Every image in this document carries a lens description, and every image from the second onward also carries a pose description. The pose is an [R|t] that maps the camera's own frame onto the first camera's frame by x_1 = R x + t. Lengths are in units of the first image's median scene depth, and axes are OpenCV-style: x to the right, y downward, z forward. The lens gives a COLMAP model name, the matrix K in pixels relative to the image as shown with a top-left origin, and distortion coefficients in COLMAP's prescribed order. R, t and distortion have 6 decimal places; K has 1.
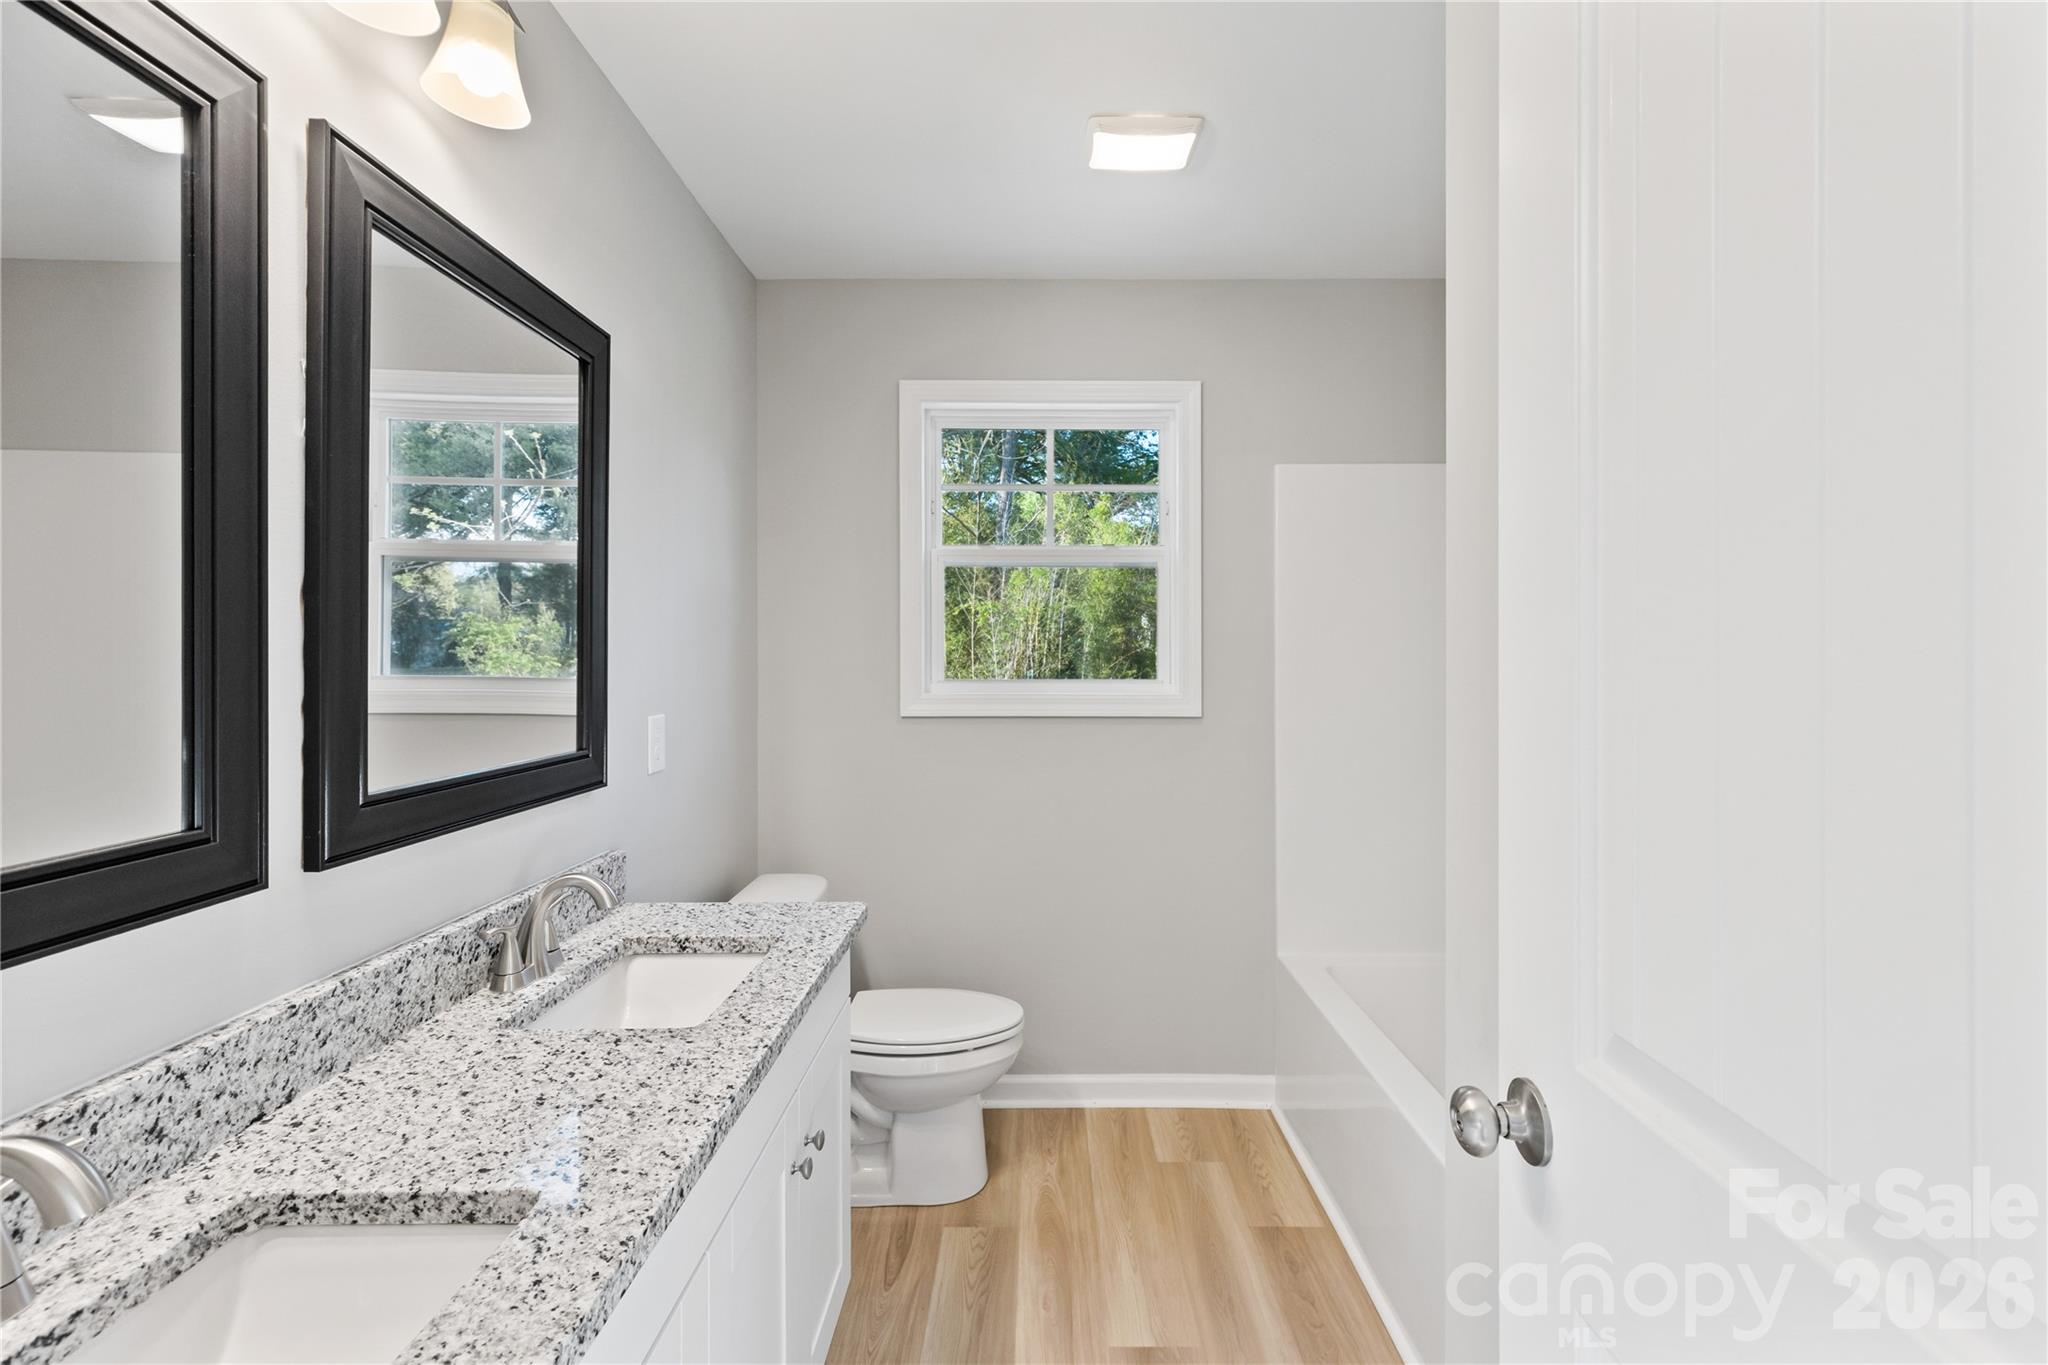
lens RADIAL K [[921.7, 0, 1034.4], [0, 921.7, 671.4], [0, 0, 1]] dist [0.005628, 0.000238]
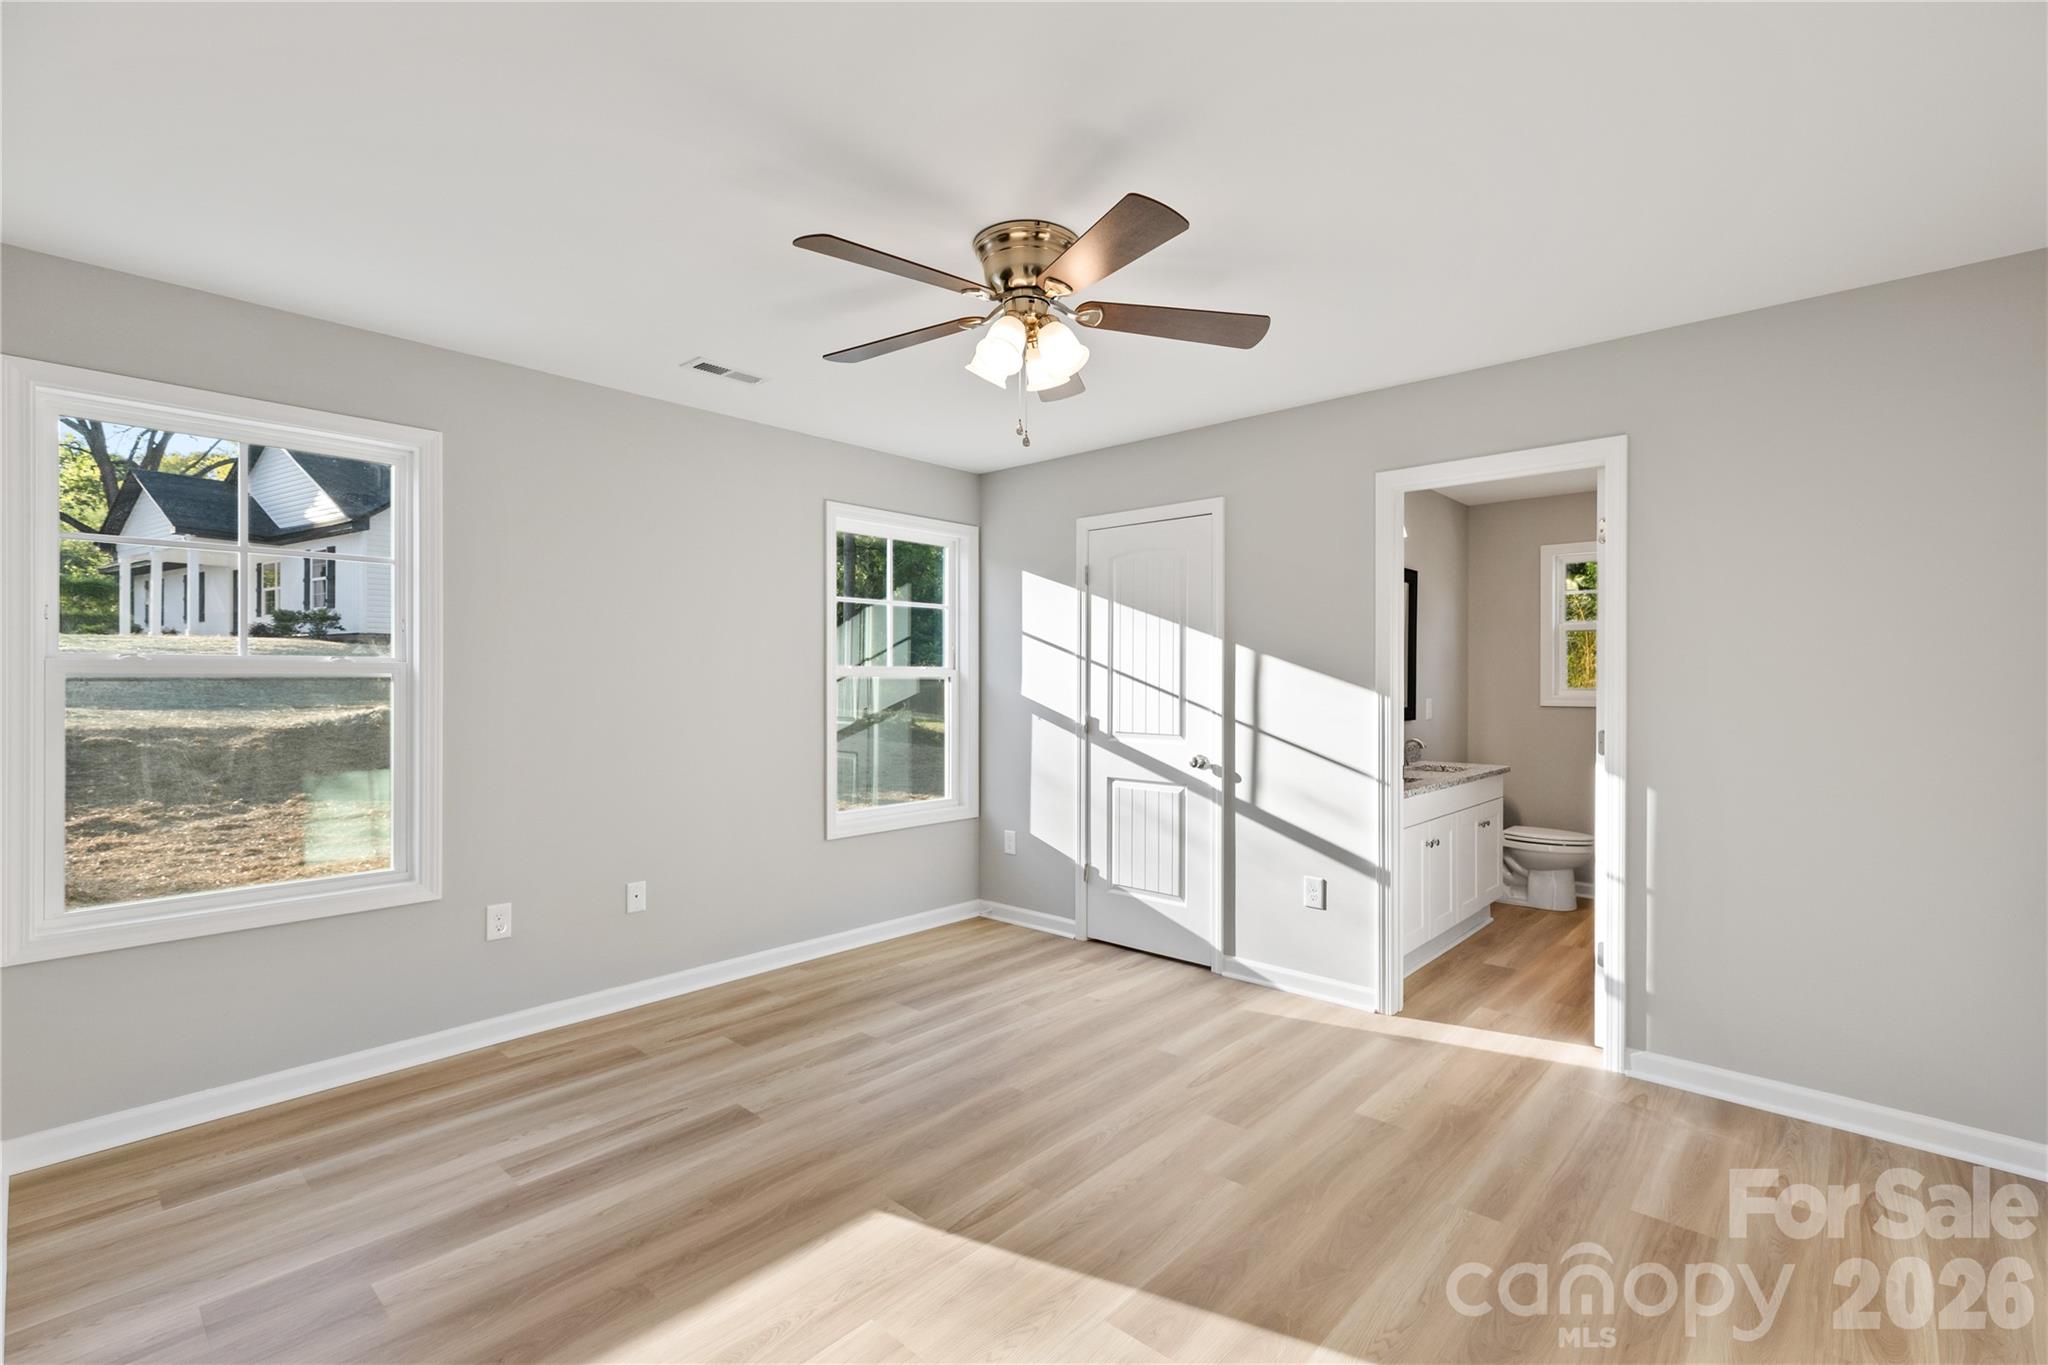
lens RADIAL K [[921.7, 0, 1034.4], [0, 921.7, 671.4], [0, 0, 1]] dist [0.005628, 0.000238]
pose [[0.745838, 0.004446, -0.666113, 0.444573], [-0.005343, 0.999985, 0.000692, -0.026697], [0.666106, 0.003043, 0.745851, -1.503728]]
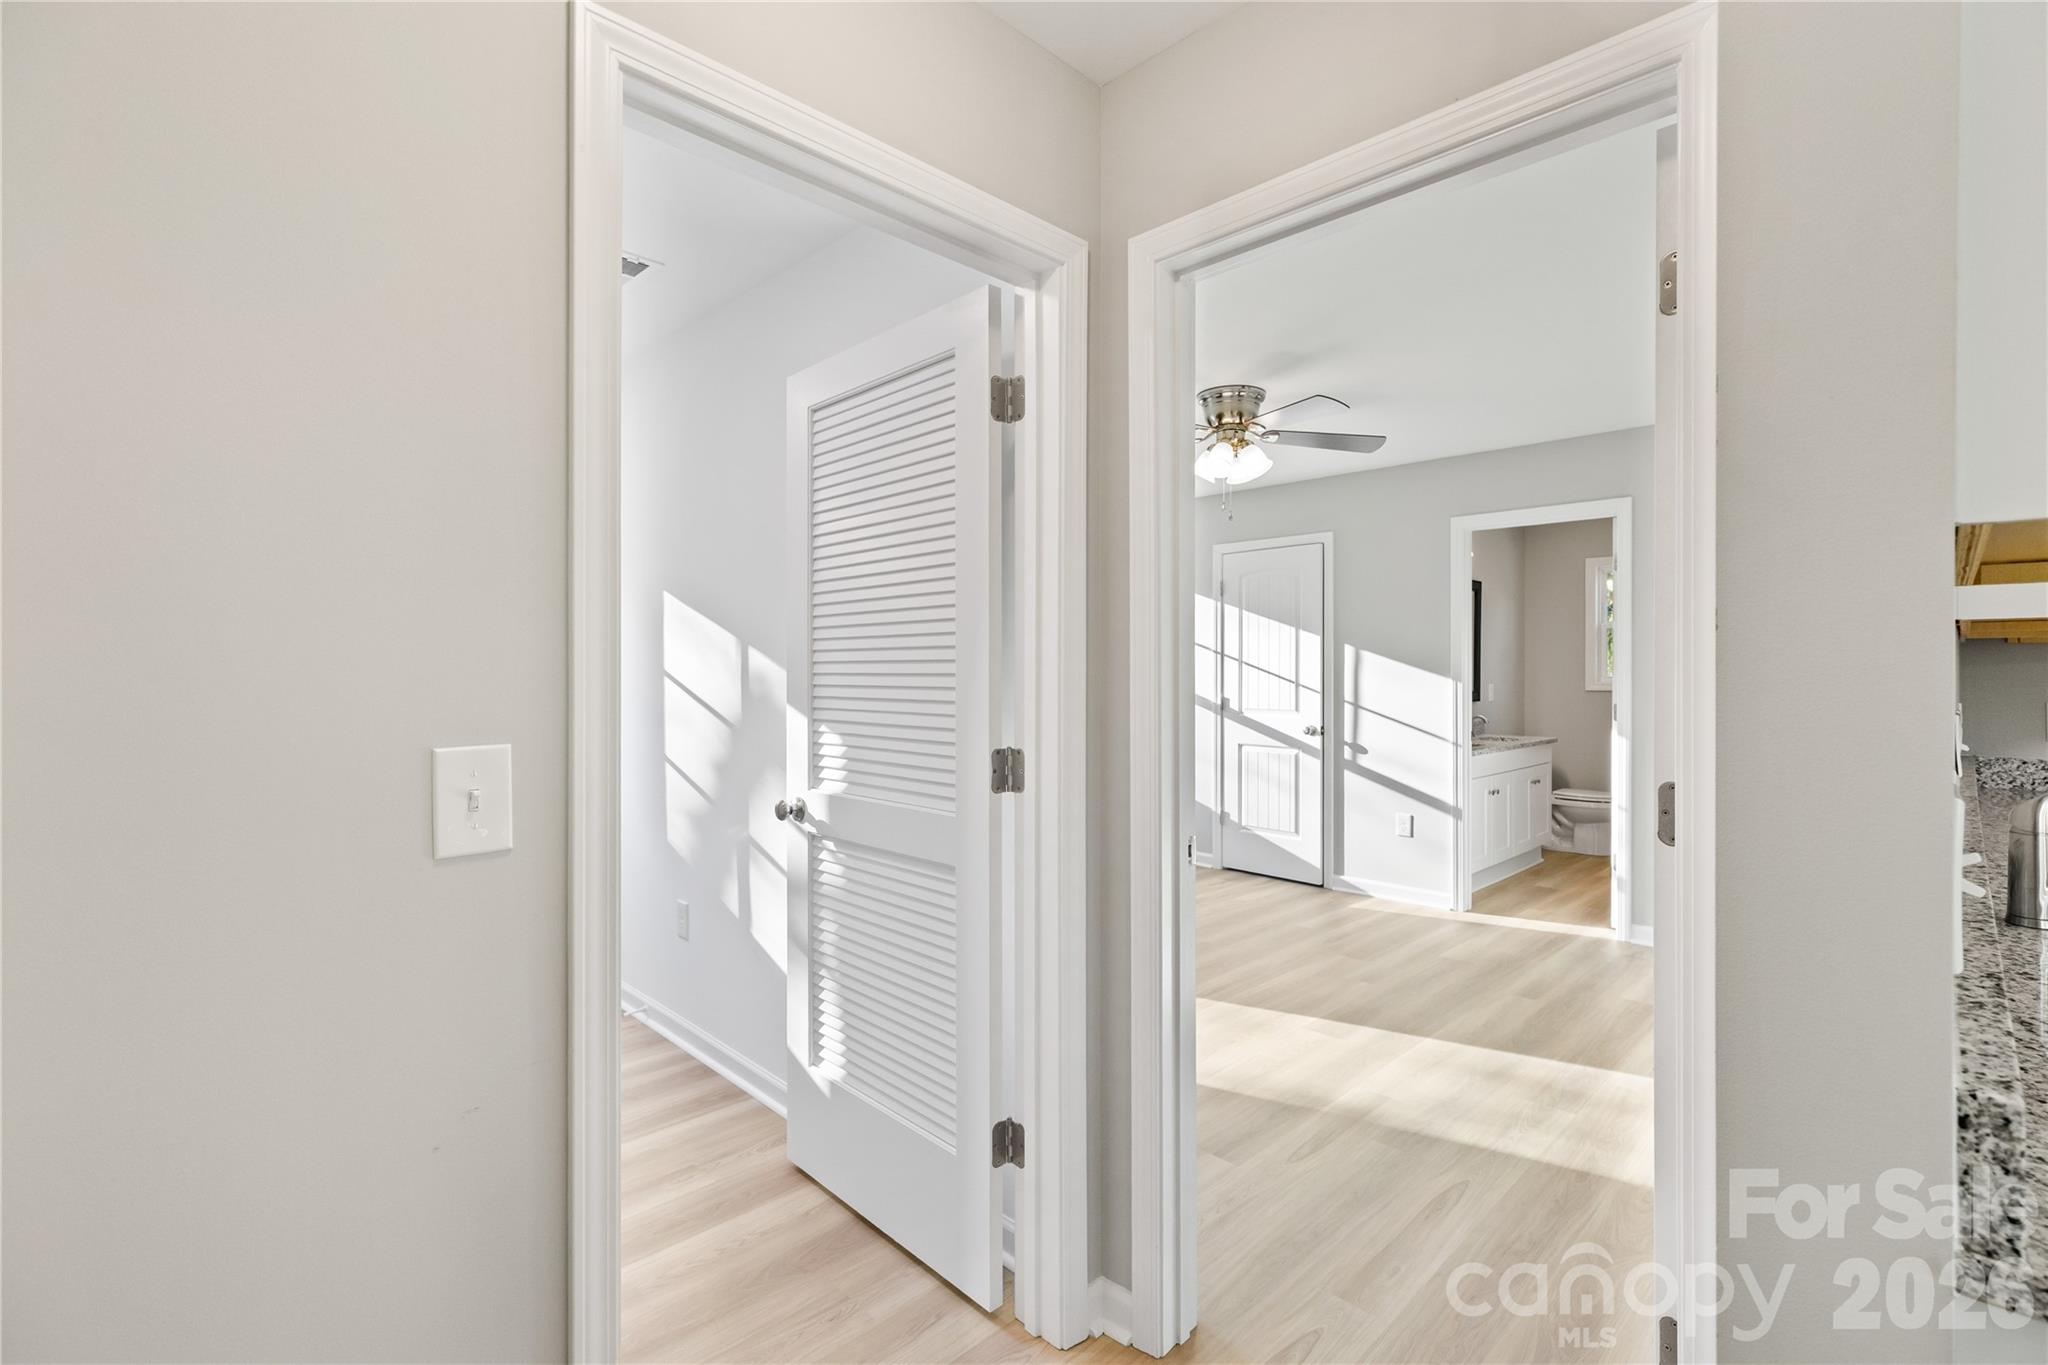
lens RADIAL K [[911.9, 0, 1031.4], [0, 911.9, 662.4], [0, 0, 1]] dist [-0.001079, -0.000087]
pose [[0.702122, 0.005777, -0.712033, 0.647726], [-0.006131, 0.999979, 0.002067, -0.028951], [0.712030, 0.002914, 0.702143, -2.104175]]
